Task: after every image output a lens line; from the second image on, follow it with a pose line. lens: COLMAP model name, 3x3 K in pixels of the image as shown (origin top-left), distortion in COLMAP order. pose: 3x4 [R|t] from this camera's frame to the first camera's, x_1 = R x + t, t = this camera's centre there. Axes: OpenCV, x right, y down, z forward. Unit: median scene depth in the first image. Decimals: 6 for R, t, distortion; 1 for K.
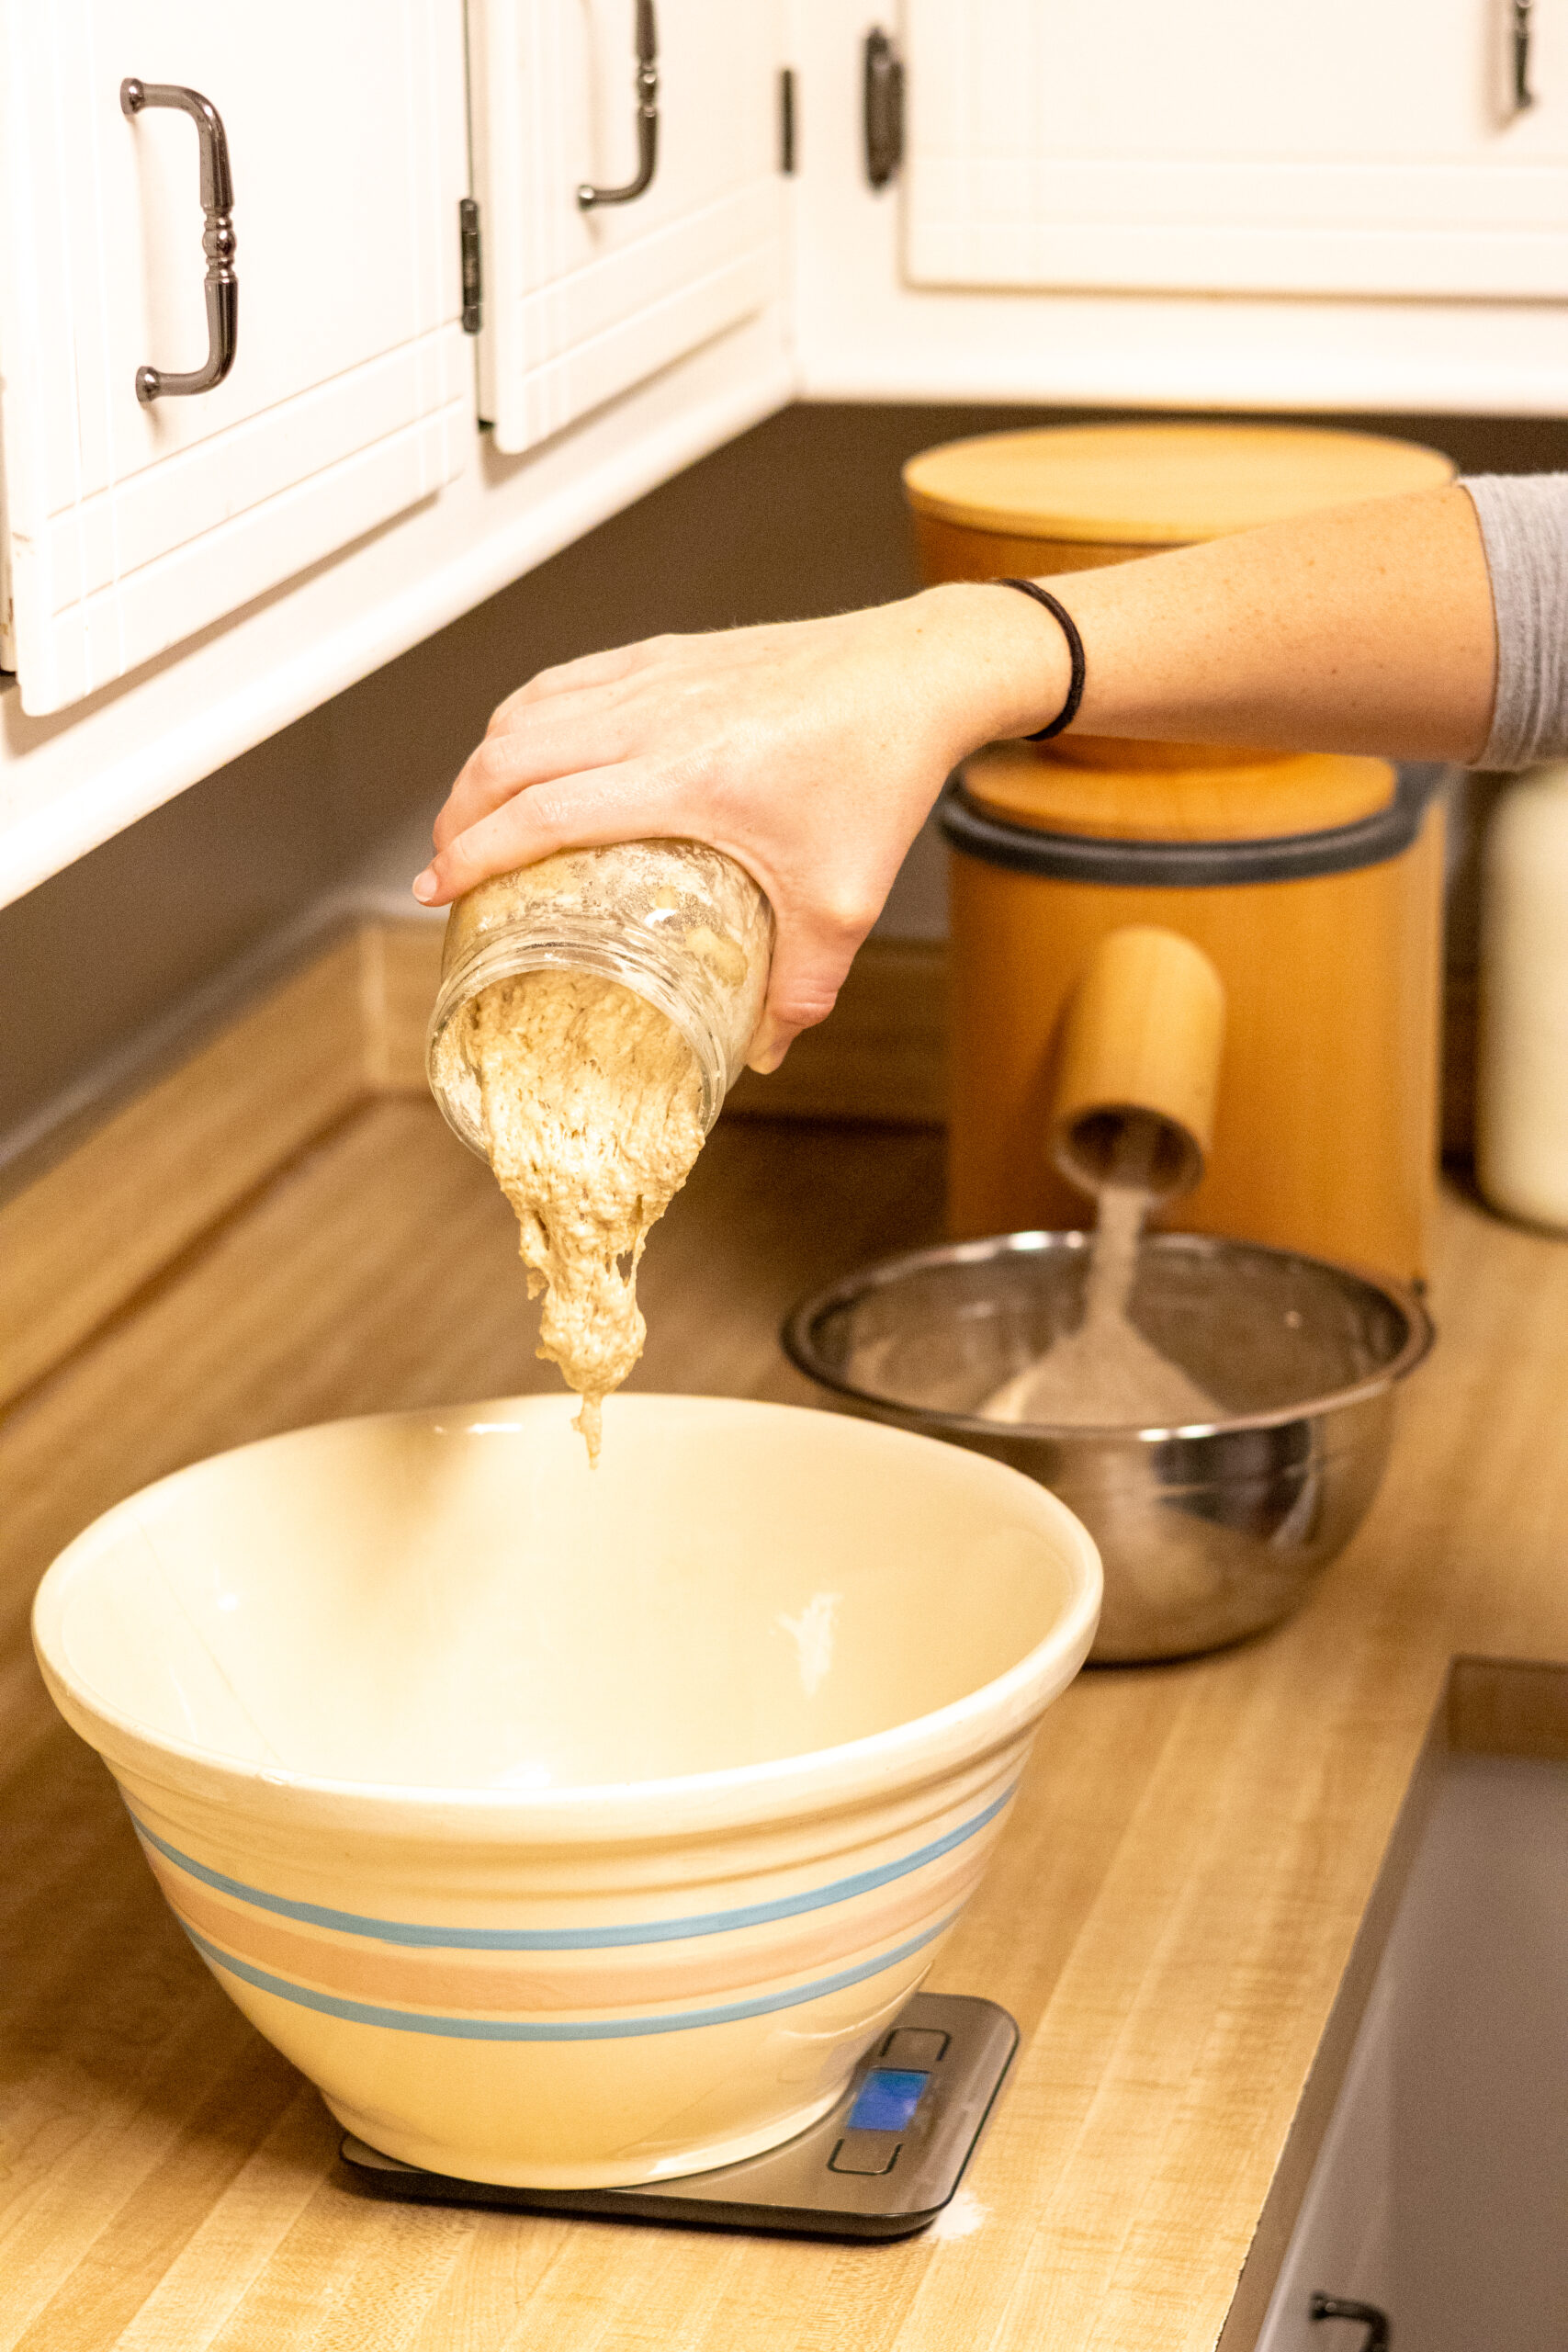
lens RADIAL K [[5447.5, 0, 774.8], [0, 5447.5, 1184.6], [0, 0, 1]] dist [0.034572, 0.000000]
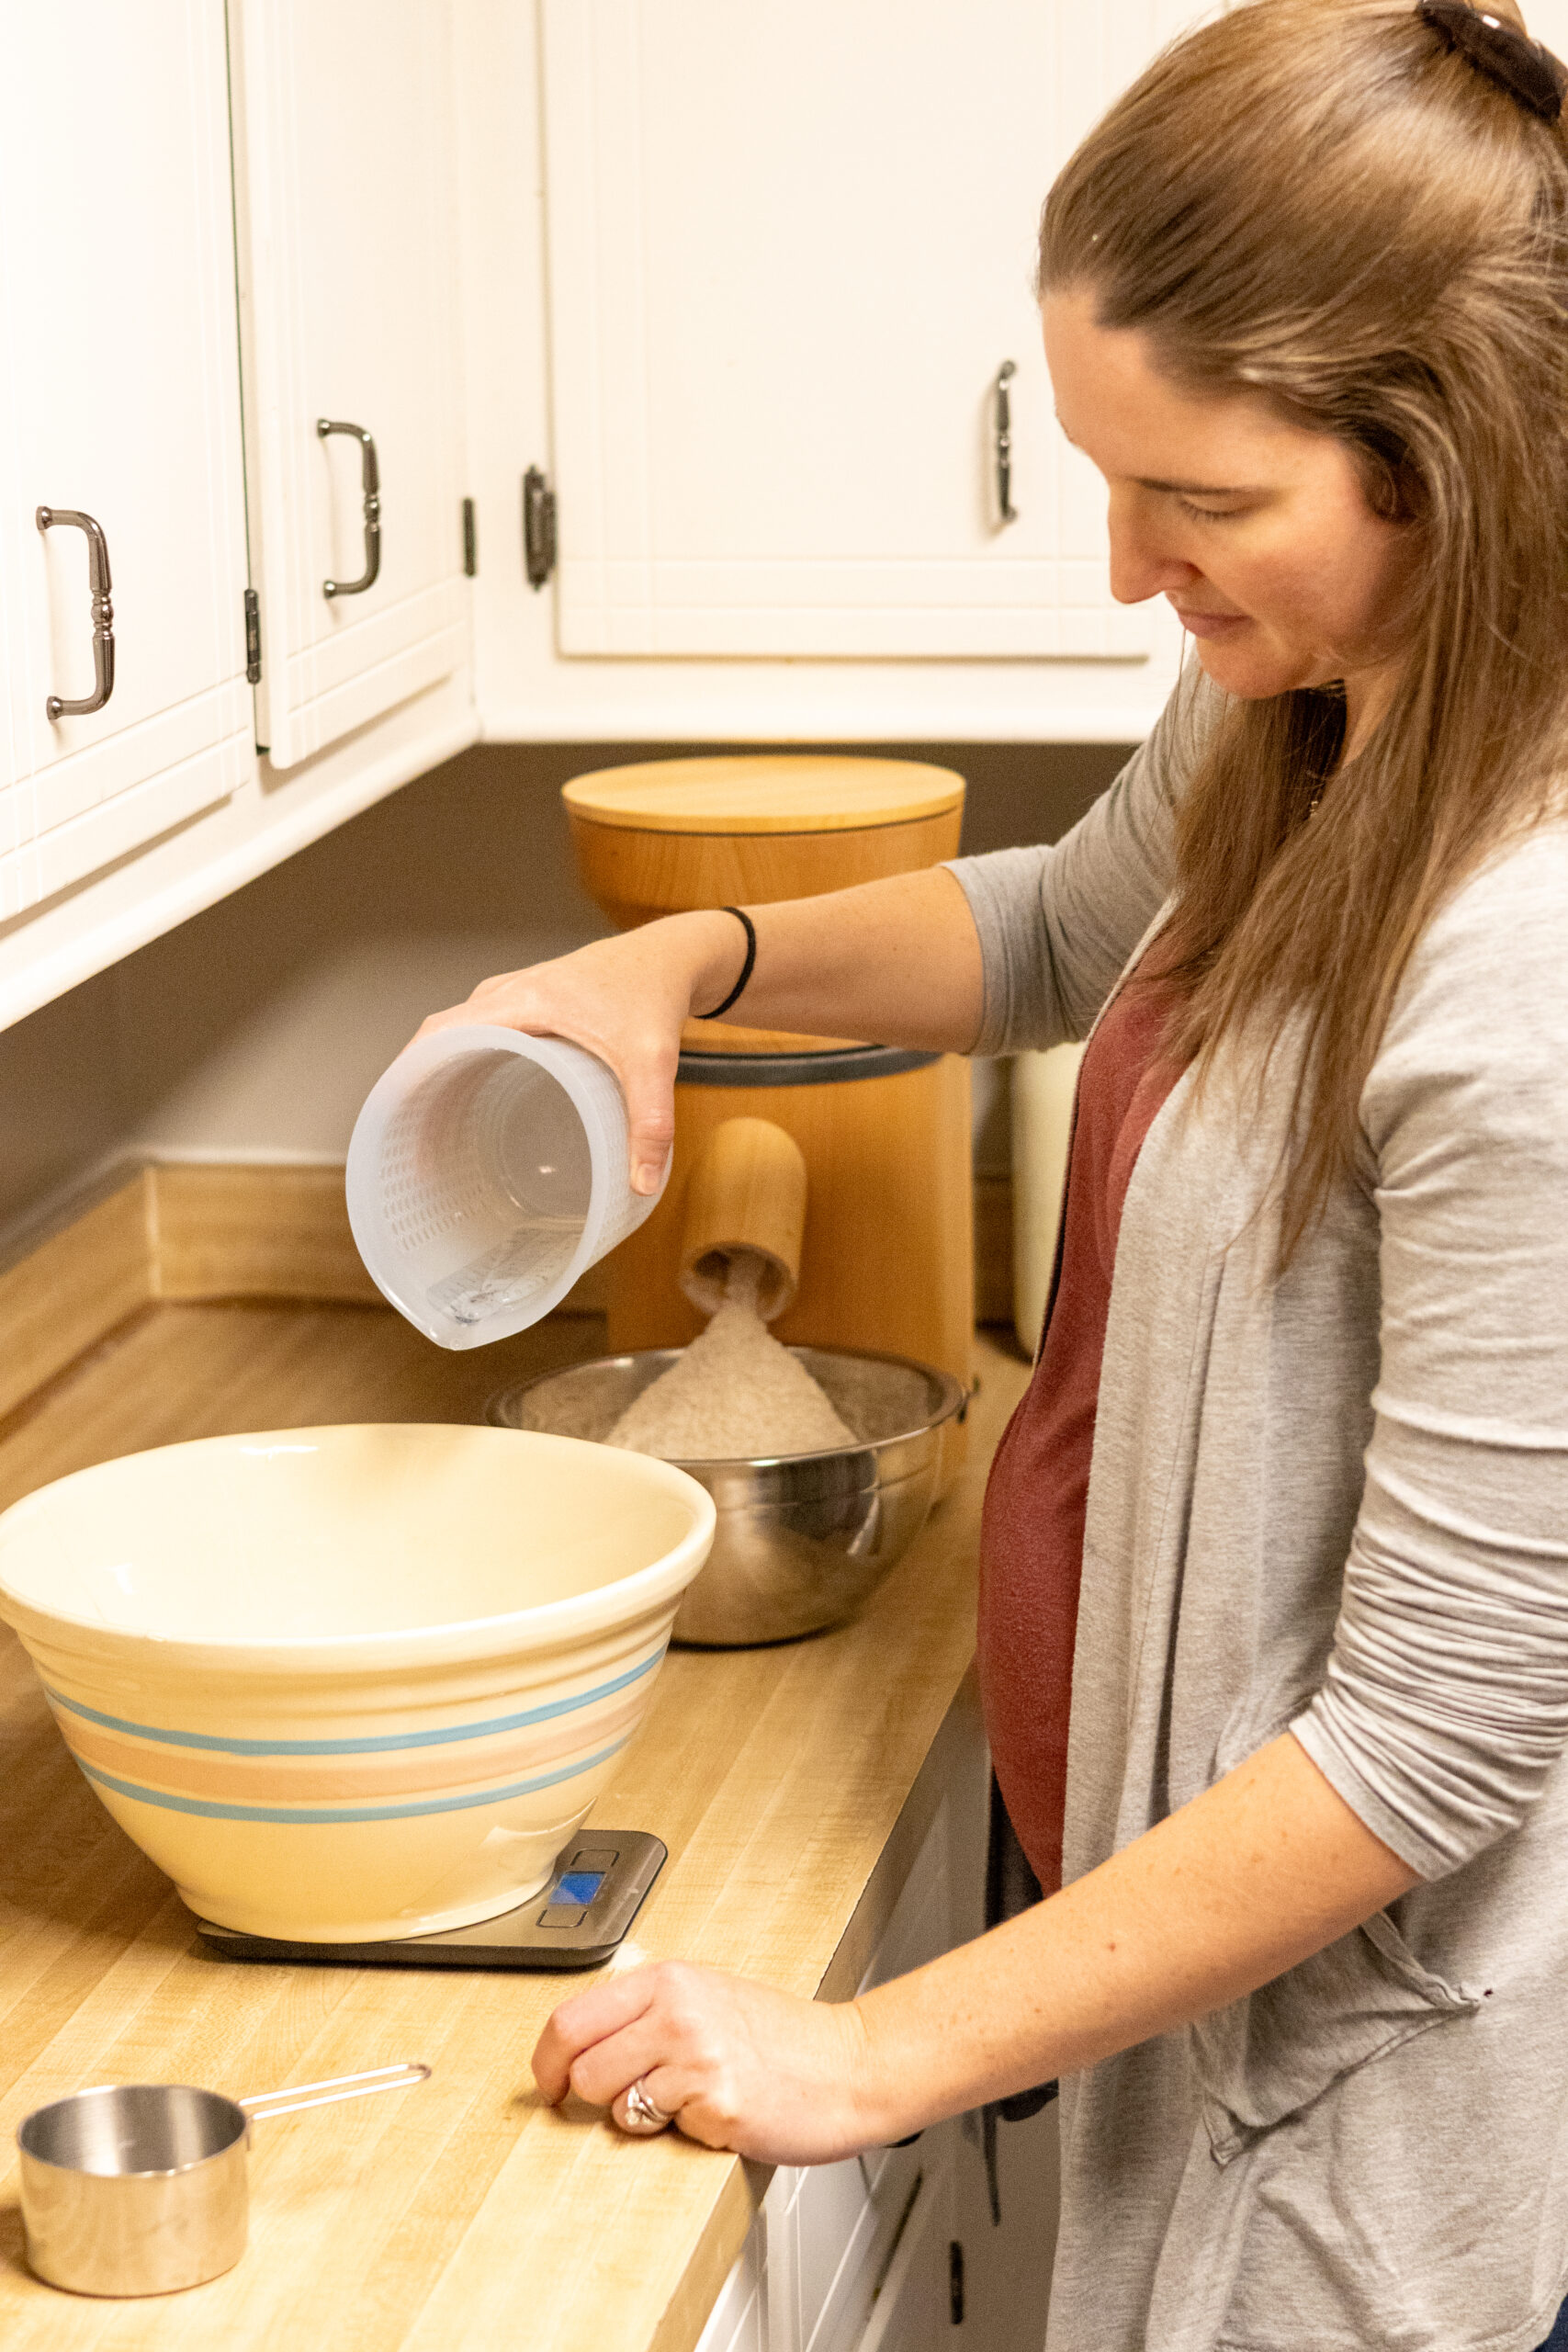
lens RADIAL K [[5447.5, 0, 791.3], [0, 5447.5, 1174.5], [0, 0, 1]] dist [0.034572, 0.000000]
pose [[0.997657, -0.021998, 0.064783, -0.010708], [0.027124, 0.996478, -0.079347, 0.086573], [-0.062809, 0.080918, 0.994740, -0.404417]]
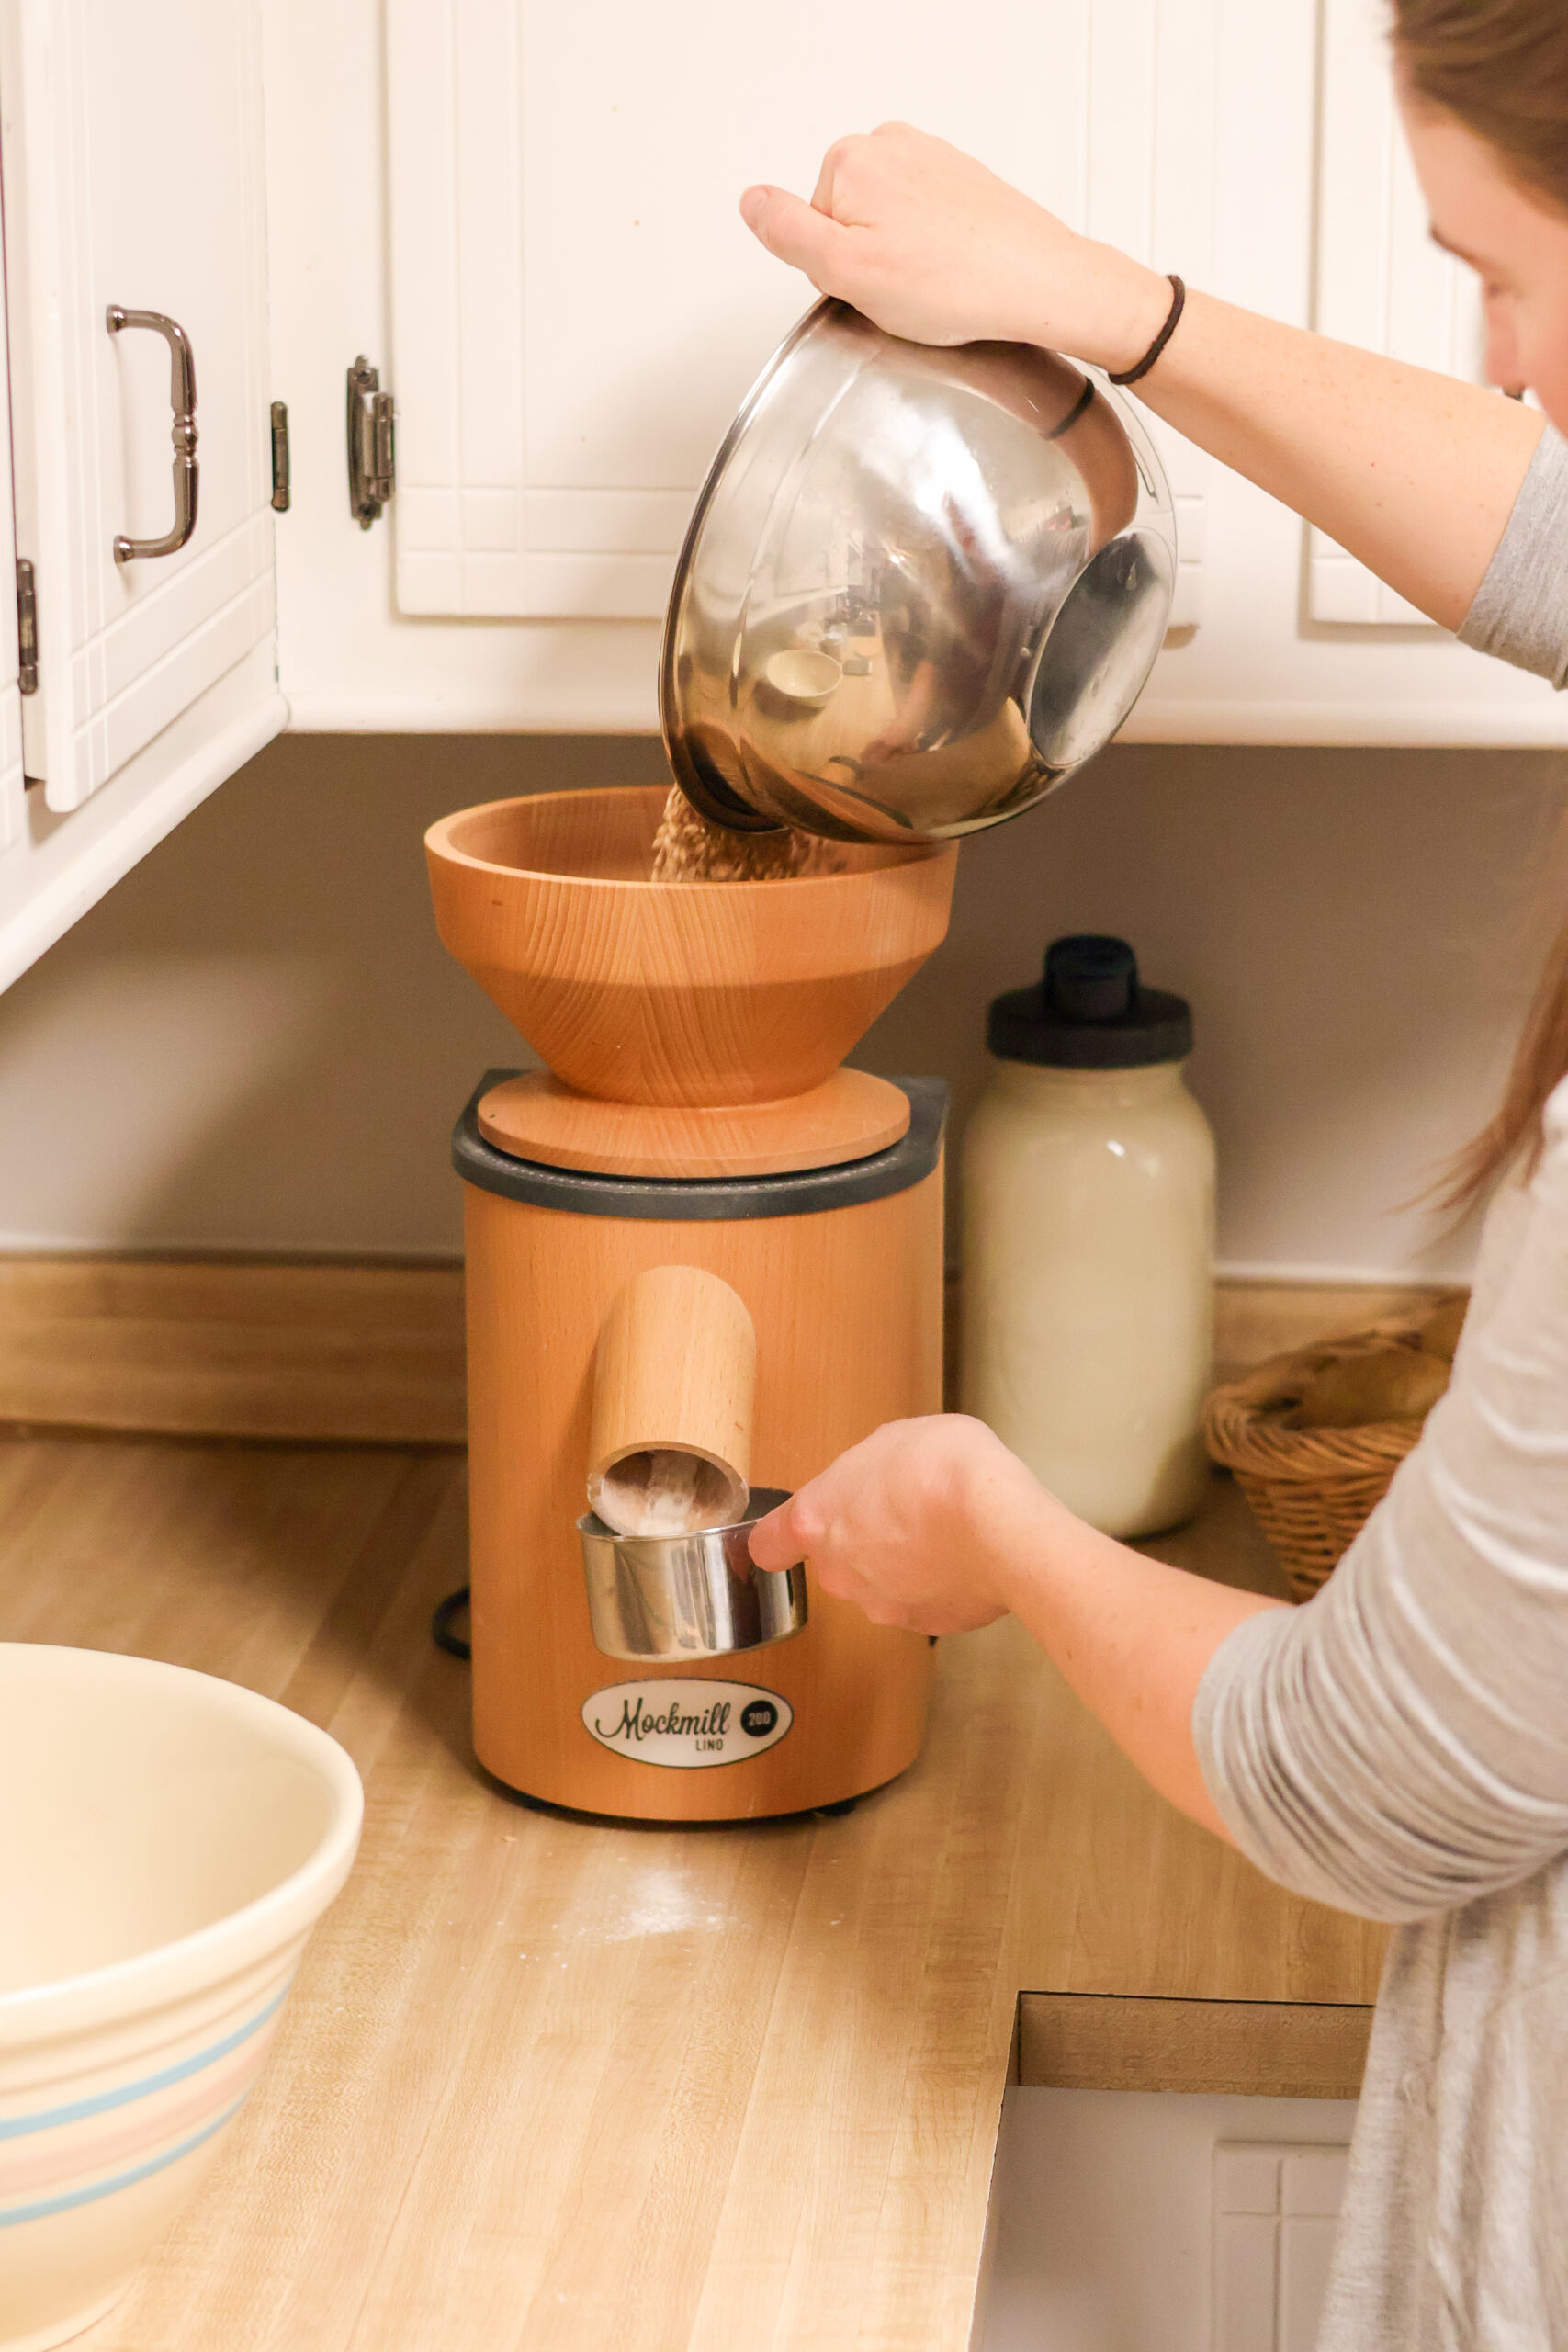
lens RADIAL K [[5447.5, 0, 782.4], [0, 5447.5, 1174.6], [0, 0, 1]] dist [0.034572, 0.000000]
pose [[0.989298, -0.025485, 0.143668, -0.063730], [0.031771, 0.998628, -0.041626, -0.024789], [-0.142410, 0.045745, 0.988750, 0.017018]]
